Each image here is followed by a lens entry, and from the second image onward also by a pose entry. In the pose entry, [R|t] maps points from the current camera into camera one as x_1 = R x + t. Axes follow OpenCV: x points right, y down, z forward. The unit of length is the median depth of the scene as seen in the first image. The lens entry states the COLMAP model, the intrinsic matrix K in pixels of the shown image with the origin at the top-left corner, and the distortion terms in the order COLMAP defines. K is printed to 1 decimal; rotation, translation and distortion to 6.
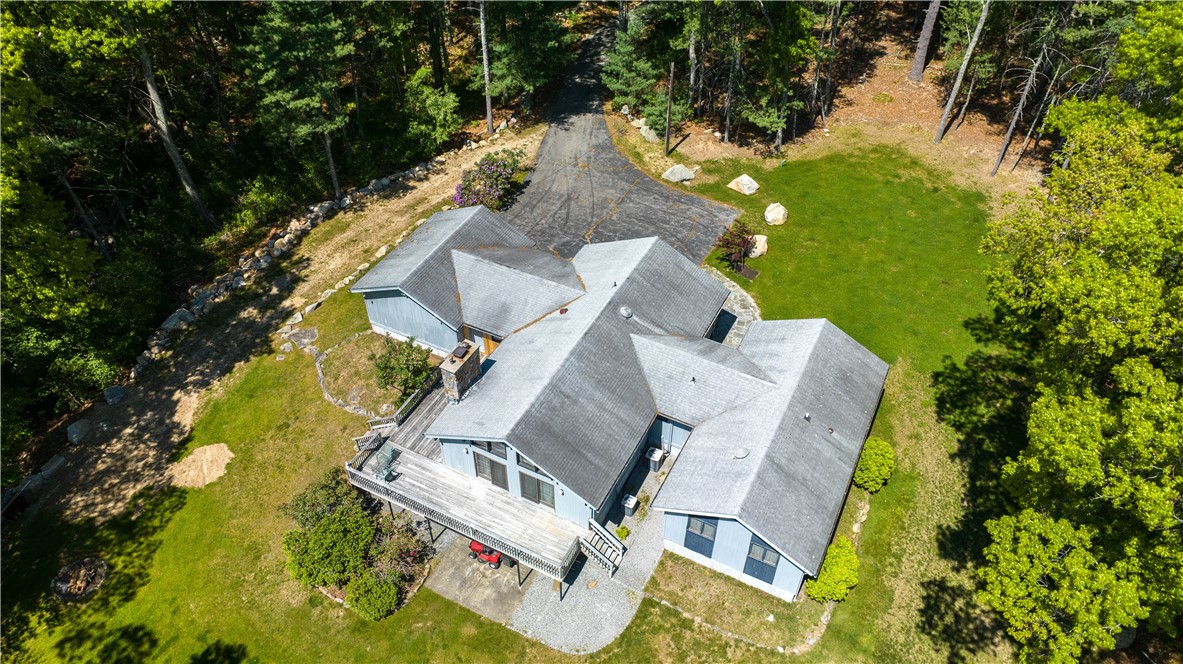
lens RADIAL K [[833.2, 0, 586.6], [0, 833.2, 331.1], [0, 0, 1]] dist [-0.001874, 0.000154]
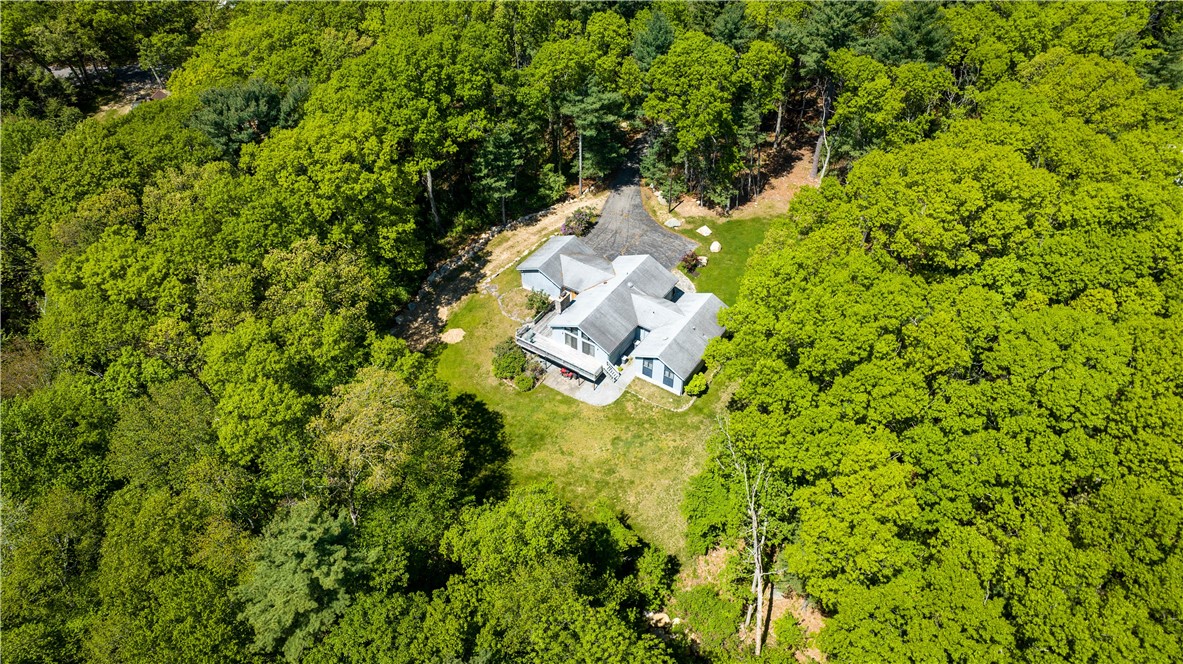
lens RADIAL K [[827.0, 0, 591.5], [0, 827.0, 332.0], [0, 0, 1]] dist [0.068420, 0.000207]
pose [[0.993940, 0.075153, -0.080224, 0.110768], [-0.075380, 0.997155, 0.000201, 0.097976], [0.080011, 0.005848, 0.996777, -1.136234]]
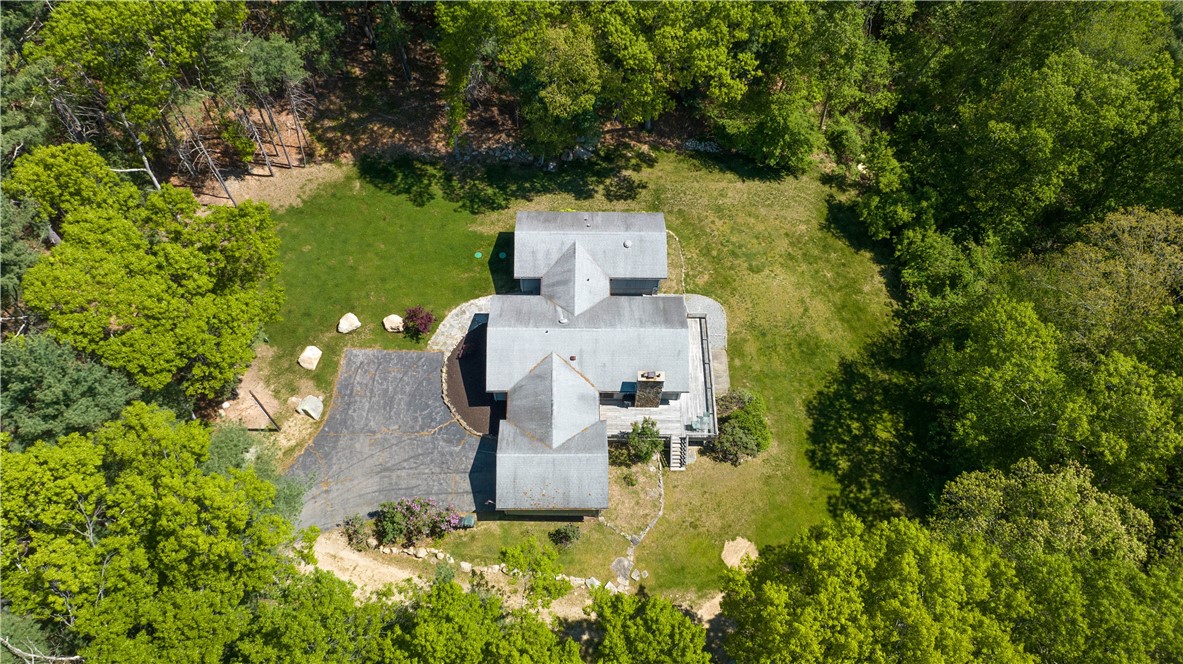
lens RADIAL K [[852.7, 0, 591.5], [0, 852.7, 332.0], [0, 0, 1]] dist [0.002131, 0.000011]
pose [[-0.460563, -0.775646, 0.431573, -0.563614], [0.590403, 0.095364, 0.801455, -1.045792], [-0.662802, 0.623923, 0.414022, 0.232587]]
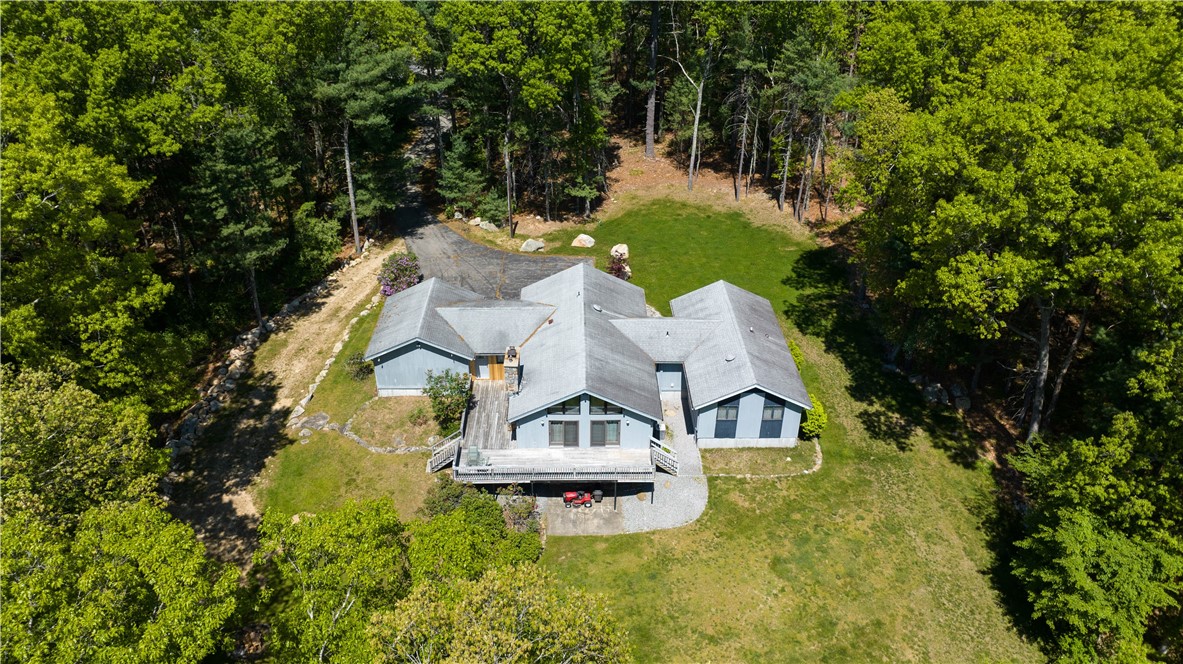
lens RADIAL K [[852.7, 0, 591.5], [0, 852.7, 332.0], [0, 0, 1]] dist [0.002131, 0.000011]
pose [[0.880193, -0.242492, 0.407993, -0.419768], [0.321953, 0.936664, -0.137864, 0.158056], [-0.348721, 0.252702, 0.902516, -0.173169]]
